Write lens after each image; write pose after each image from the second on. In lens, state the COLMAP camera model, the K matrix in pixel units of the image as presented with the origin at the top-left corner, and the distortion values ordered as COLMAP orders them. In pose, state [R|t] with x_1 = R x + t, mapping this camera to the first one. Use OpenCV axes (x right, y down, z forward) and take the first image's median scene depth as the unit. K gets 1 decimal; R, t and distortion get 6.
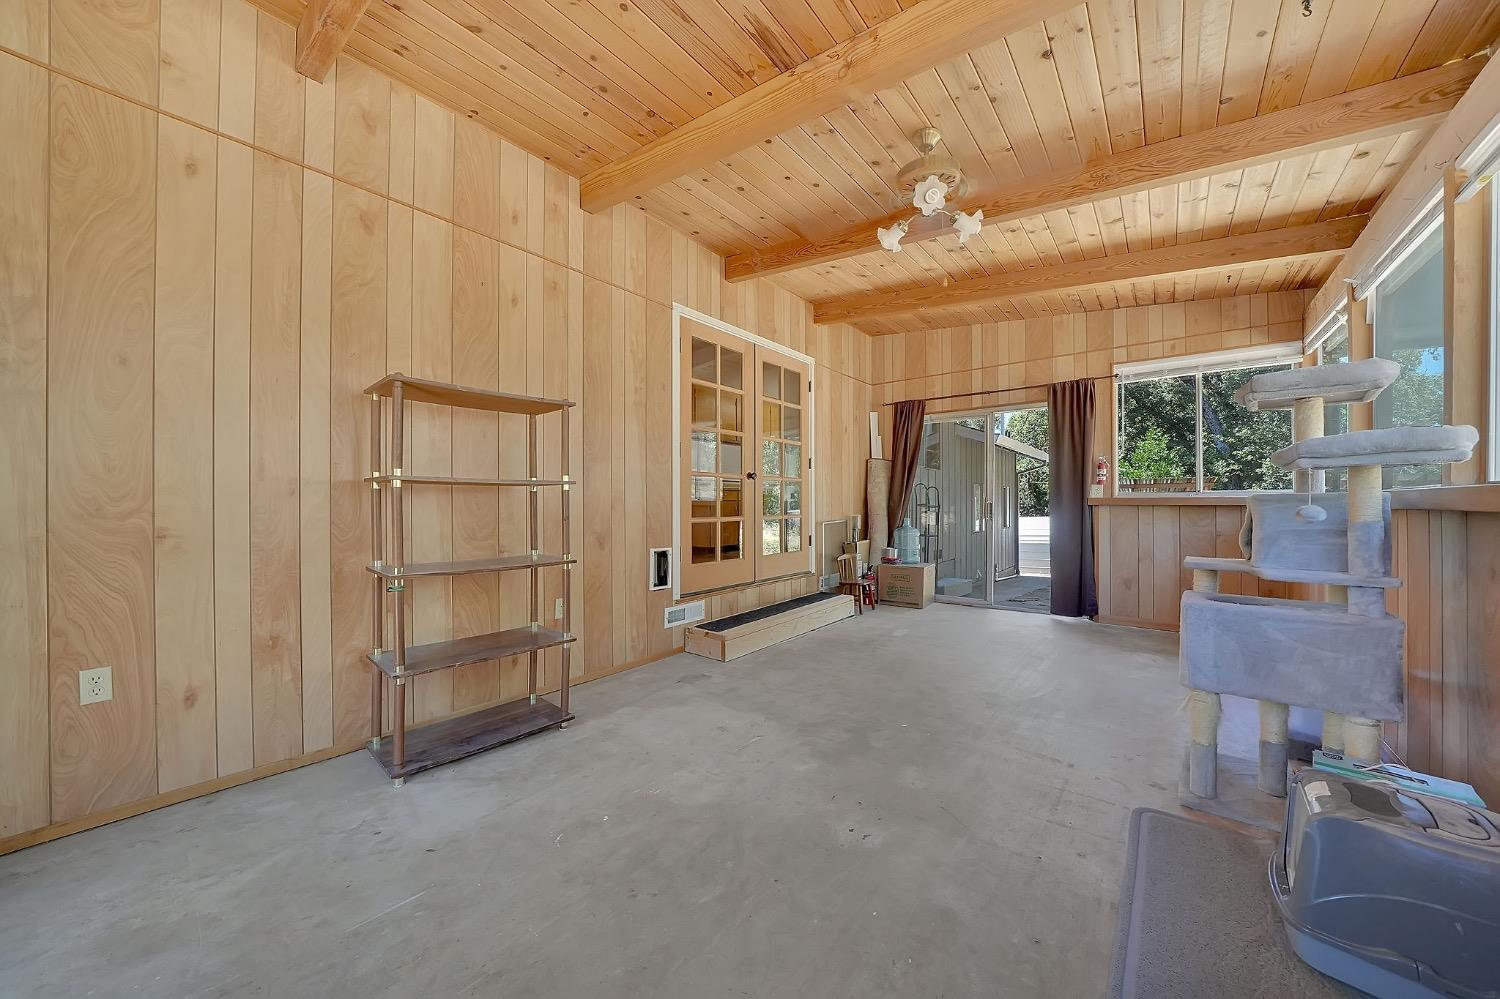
lens RADIAL K [[541.0, 0, 748.9], [0, 541.0, 502.9], [0, 0, 1]] dist [-0.011333, 0.000173]
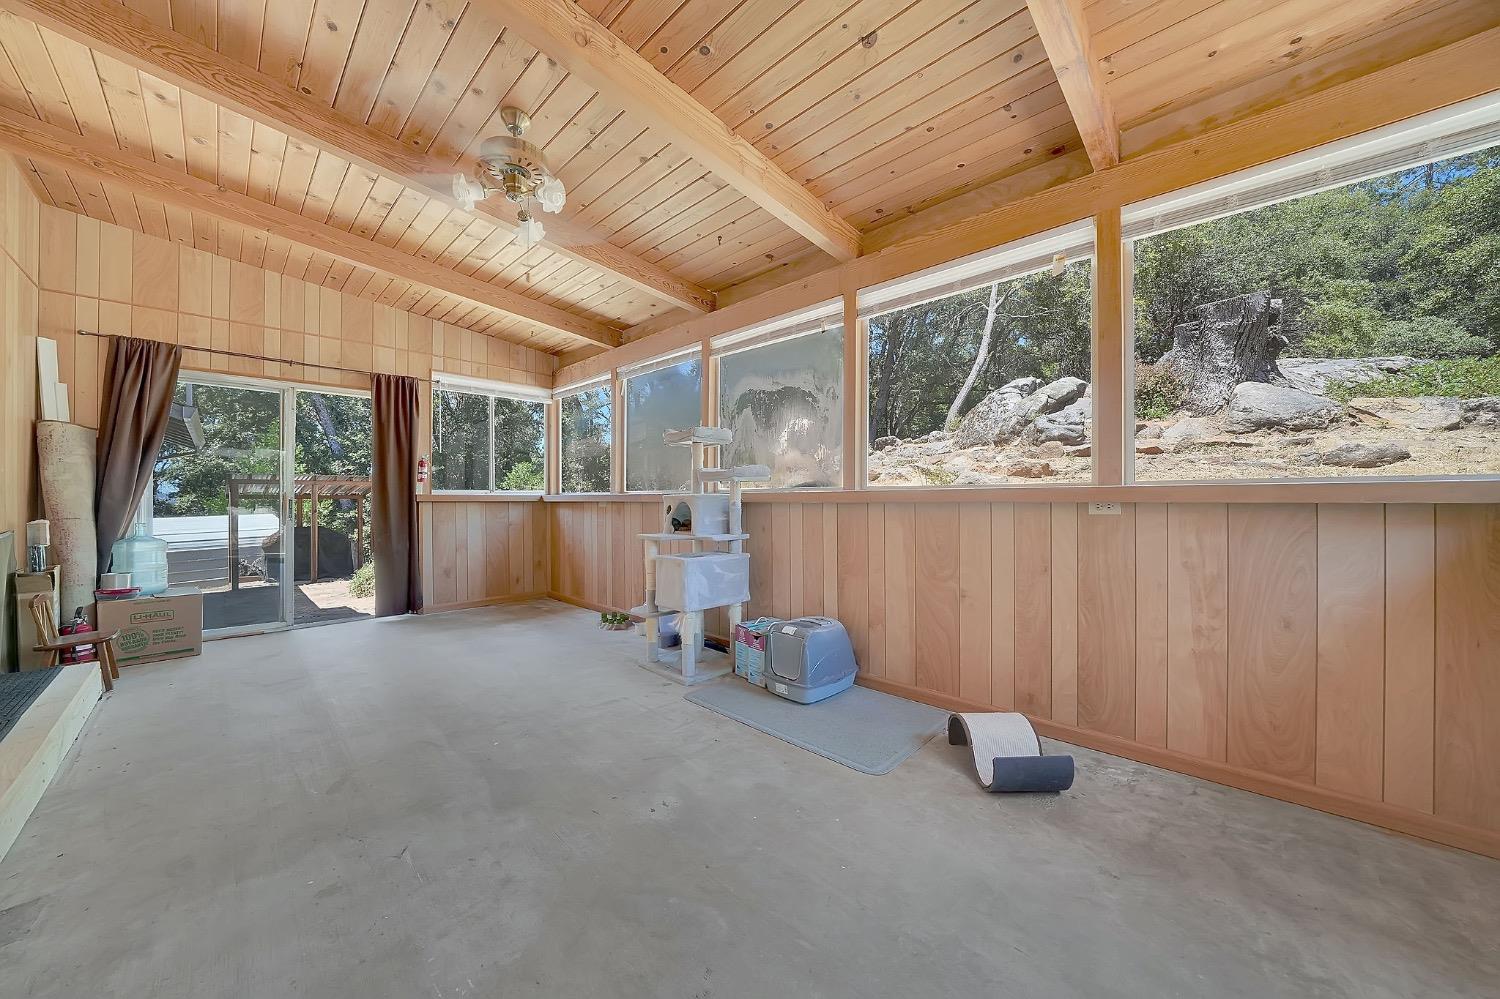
lens RADIAL K [[524.4, 0, 750.0], [0, 524.4, 499.5], [0, 0, 1]] dist [-0.000300, 0.000021]
pose [[0.092228, 0.000674, 0.995738, -0.354490], [0.000636, 1.000000, -0.000736, 0.001653], [-0.995738, 0.000702, 0.092228, 0.316100]]
